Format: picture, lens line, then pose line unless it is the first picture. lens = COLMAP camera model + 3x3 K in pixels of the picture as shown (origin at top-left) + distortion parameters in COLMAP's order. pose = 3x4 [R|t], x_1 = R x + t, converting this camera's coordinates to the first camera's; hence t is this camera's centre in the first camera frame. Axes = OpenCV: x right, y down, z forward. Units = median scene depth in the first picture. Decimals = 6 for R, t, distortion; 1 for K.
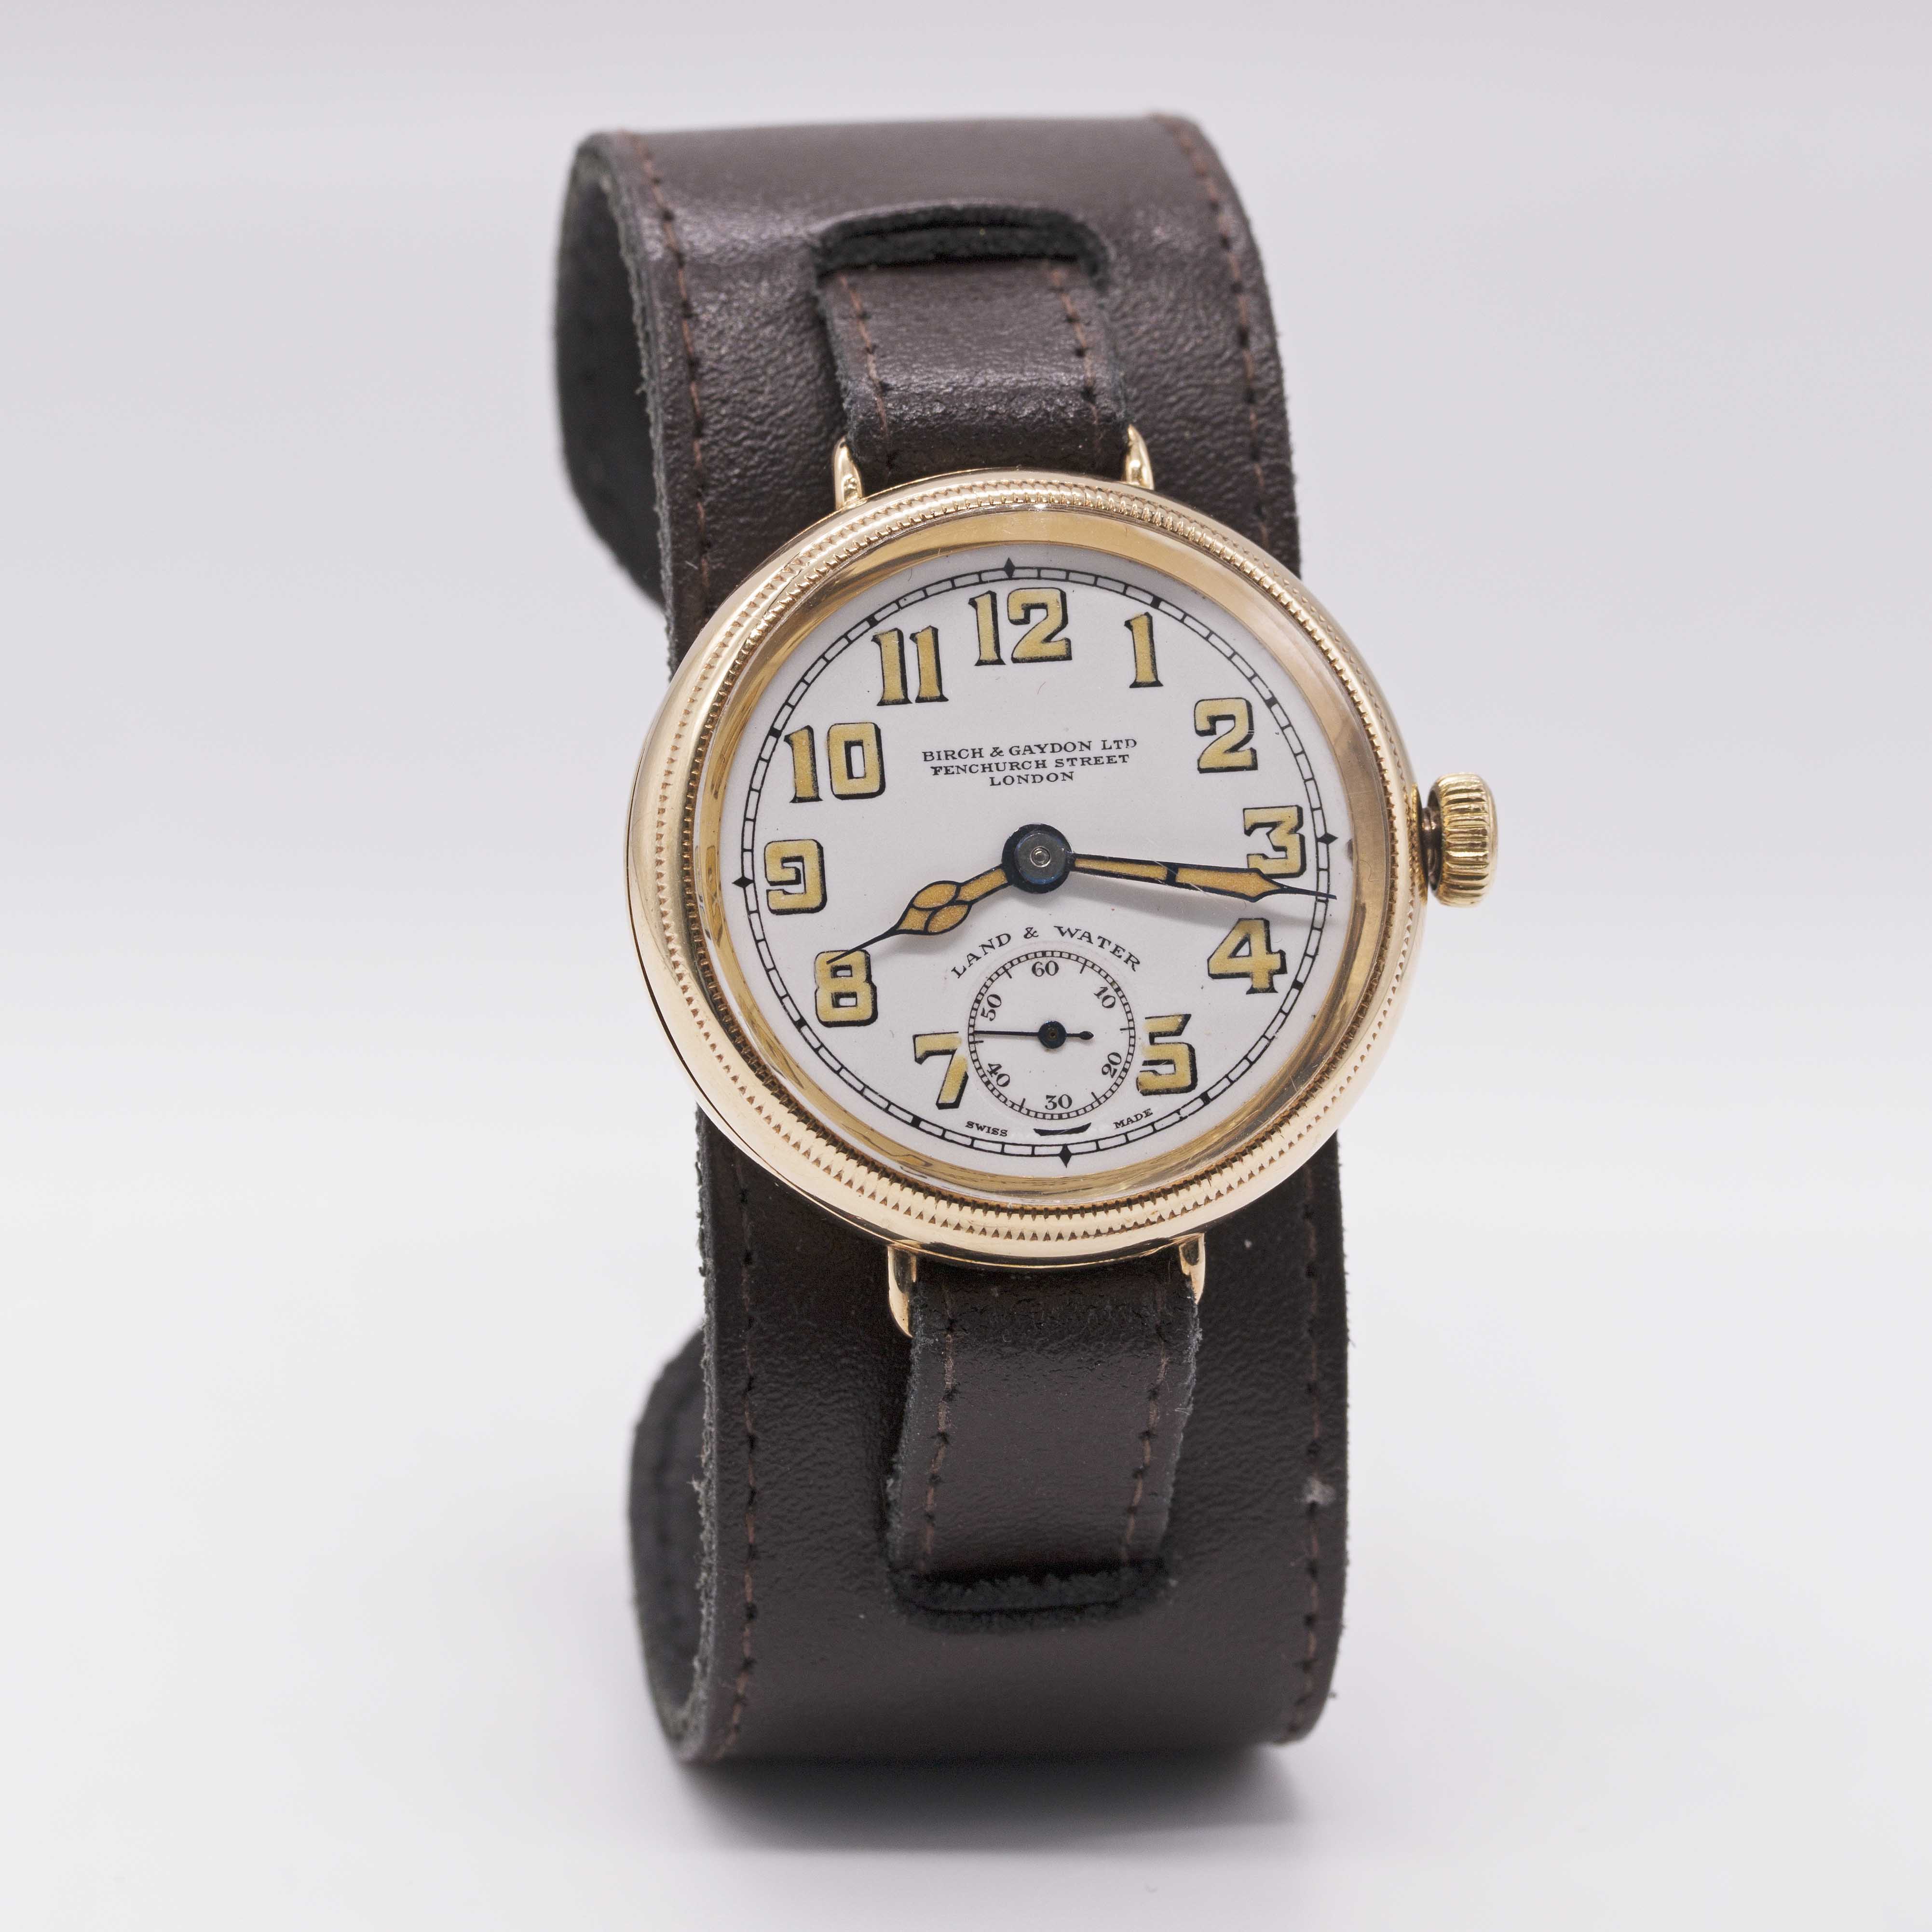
lens RADIAL K [[10059.9, 0, 955.9], [0, 10059.9, 974.1], [0, 0, 1]] dist [-1.356455, 0.000000]
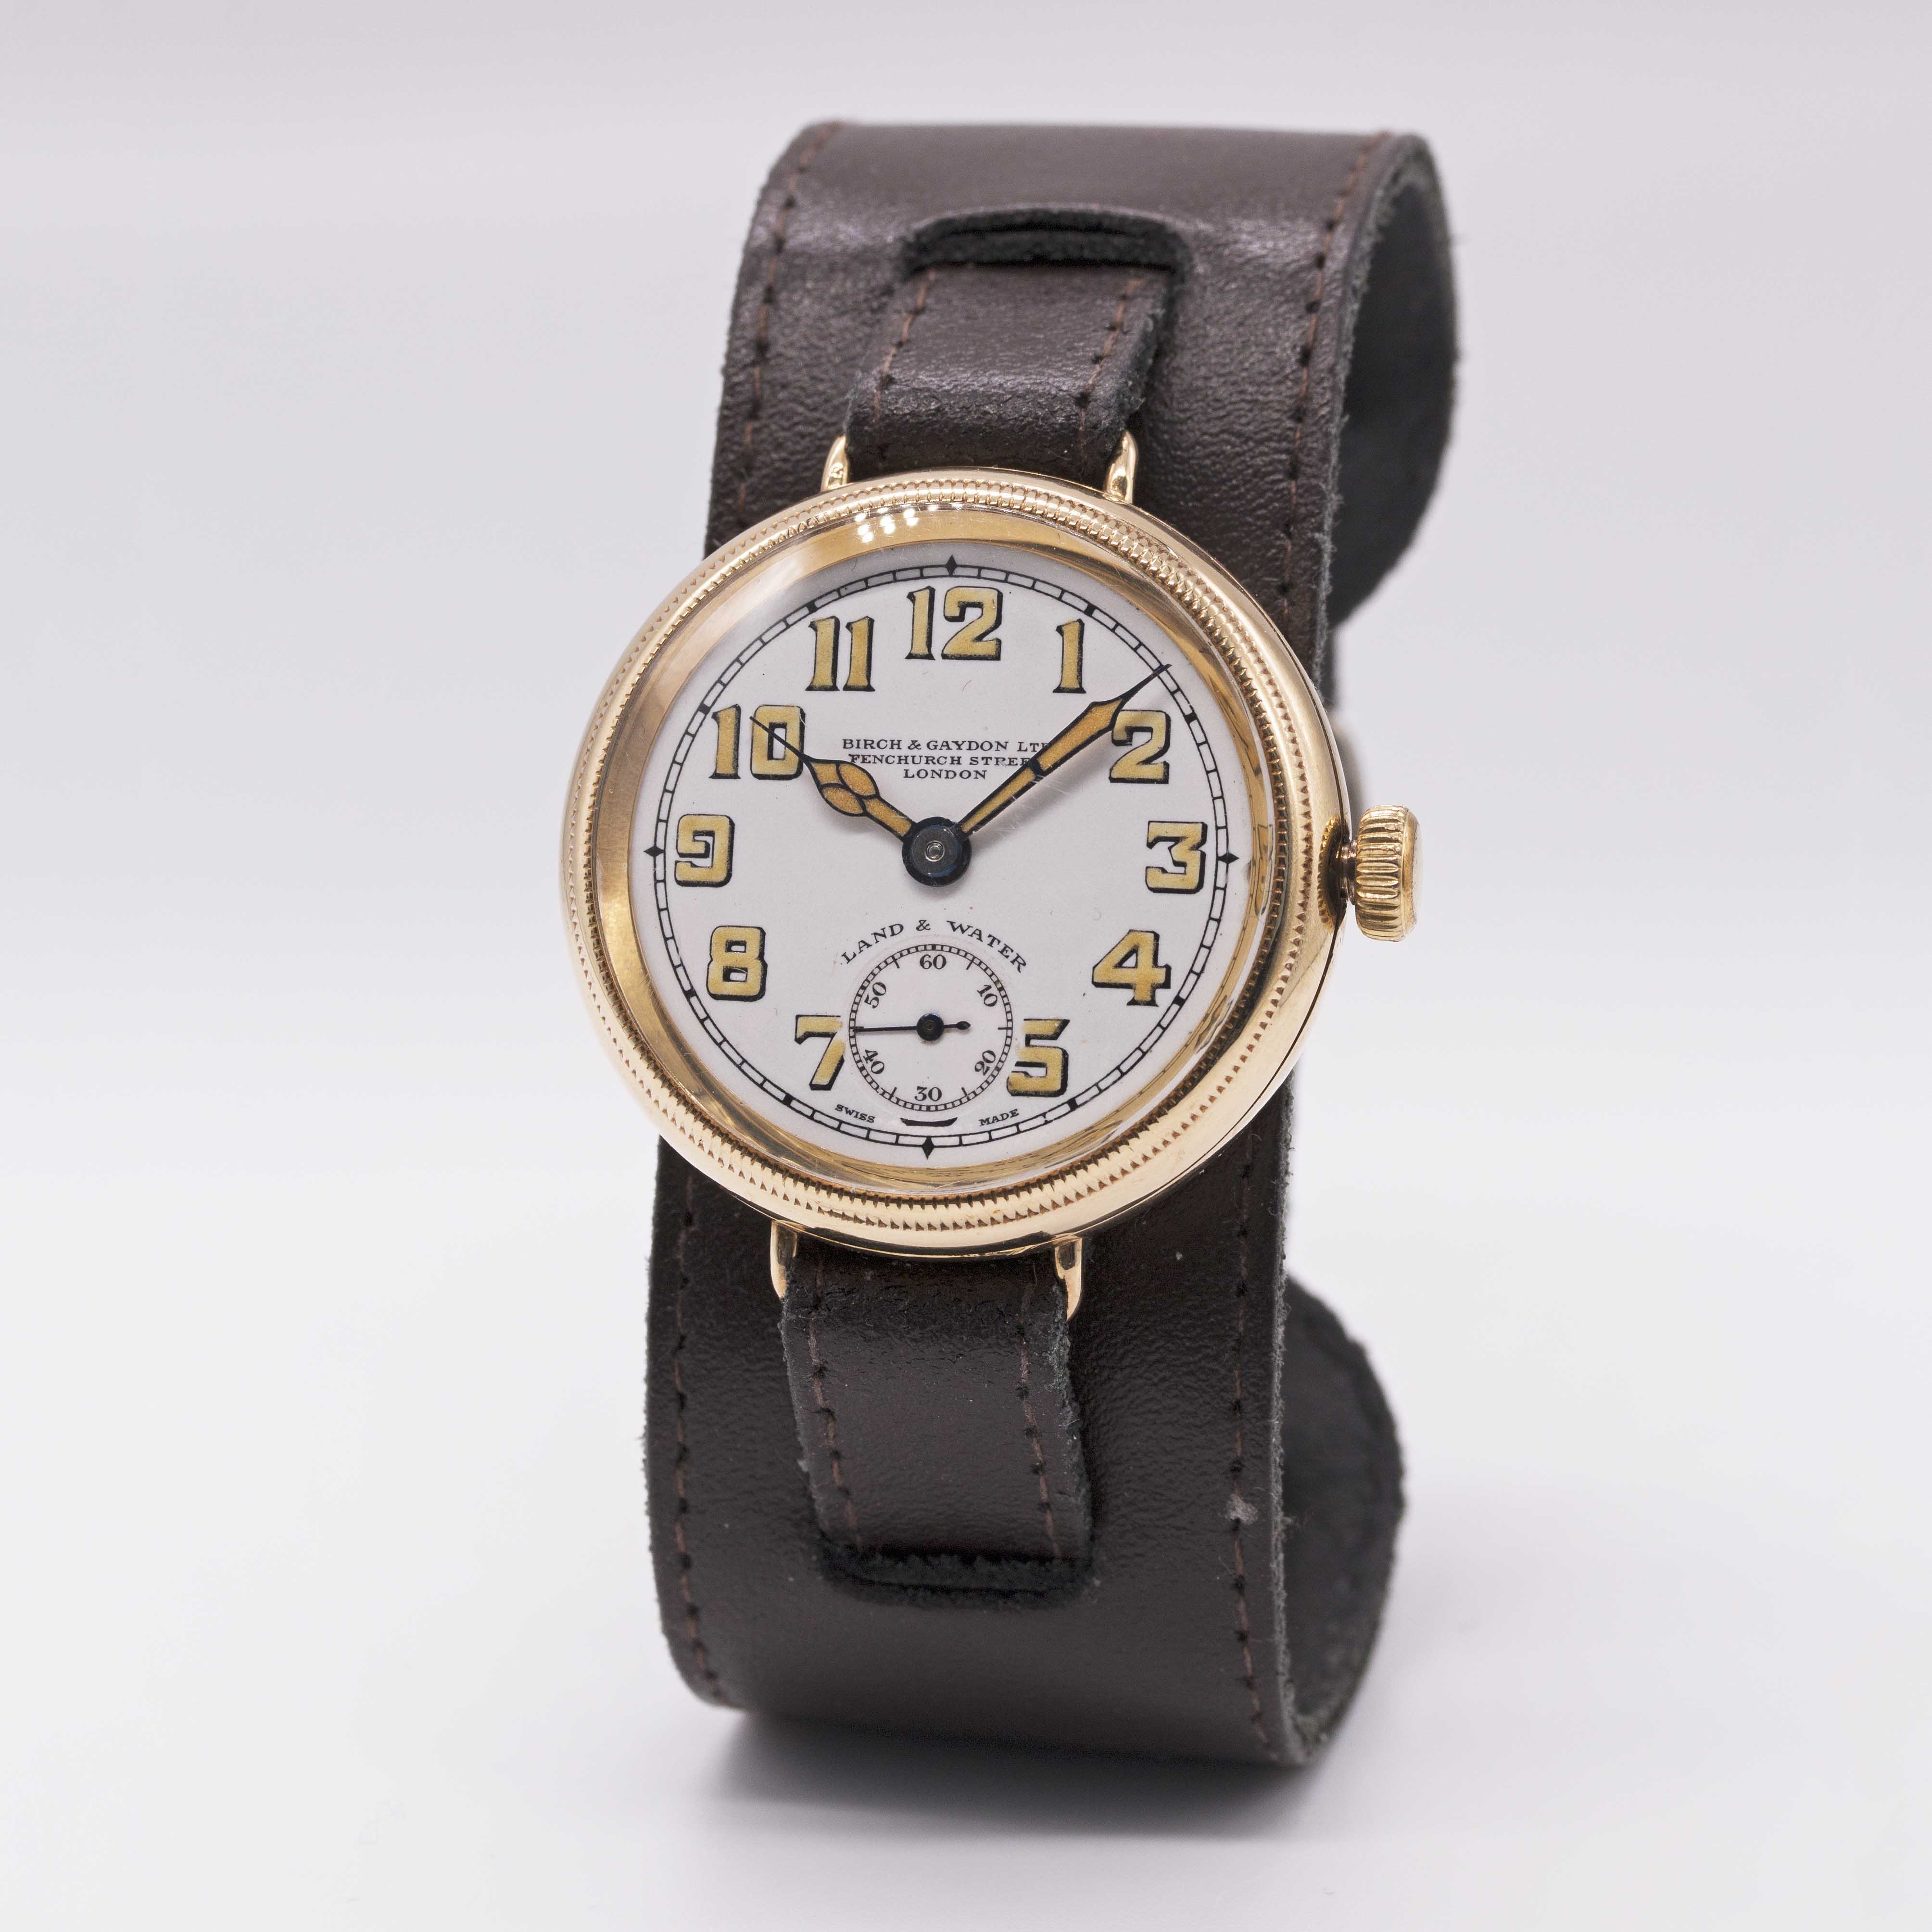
lens RADIAL K [[10059.9, 0, 1025.9], [0, 10059.9, 944.5], [0, 0, 1]] dist [-1.356455, 0.000000]
pose [[0.930232, 0.086208, -0.356703, 0.377465], [-0.086599, 0.996132, 0.014906, -0.018129], [0.356608, 0.017024, 0.934099, 0.056708]]
